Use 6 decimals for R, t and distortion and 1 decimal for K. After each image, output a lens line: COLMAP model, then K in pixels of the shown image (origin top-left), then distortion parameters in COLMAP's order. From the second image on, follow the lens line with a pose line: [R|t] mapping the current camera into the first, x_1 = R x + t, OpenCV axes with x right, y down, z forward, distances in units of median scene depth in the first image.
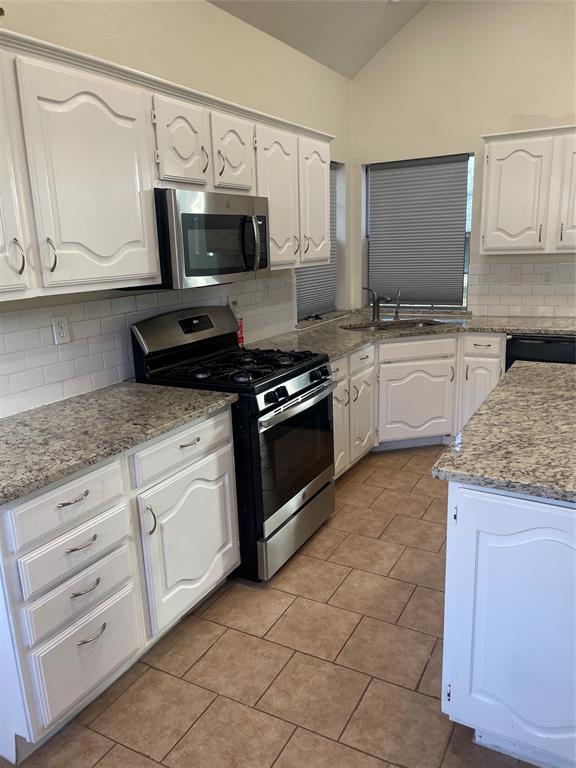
lens RADIAL K [[581.4, 0, 294.6], [0, 581.4, 381.6], [0, 0, 1]] dist [0.075832, -0.062469]
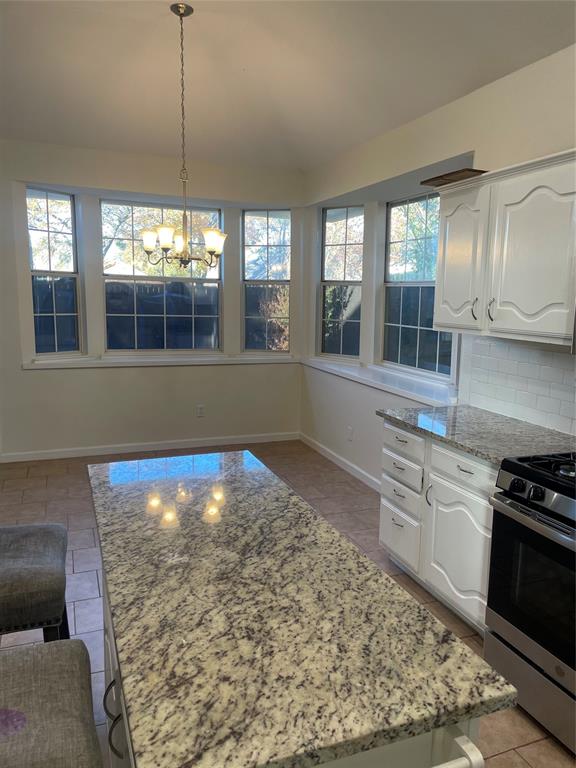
lens RADIAL K [[581.4, 0, 291.1], [0, 581.4, 384.5], [0, 0, 1]] dist [0.075832, -0.062469]
pose [[-0.650461, 0.136195, -0.747229, 1.116545], [-0.184391, 0.926047, 0.329299, -0.466103], [0.736818, 0.351978, -0.577244, 1.669665]]
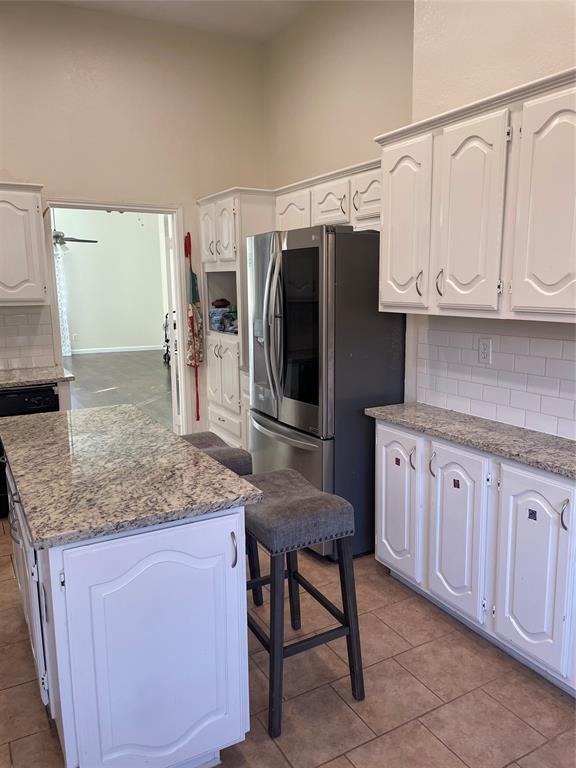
lens RADIAL K [[581.4, 0, 291.8], [0, 581.4, 385.0], [0, 0, 1]] dist [0.075832, -0.062469]
pose [[0.537649, -0.125688, 0.833748, -0.240420], [0.198812, 0.979844, 0.019507, -0.020059], [-0.819395, 0.155271, 0.551800, 0.129814]]
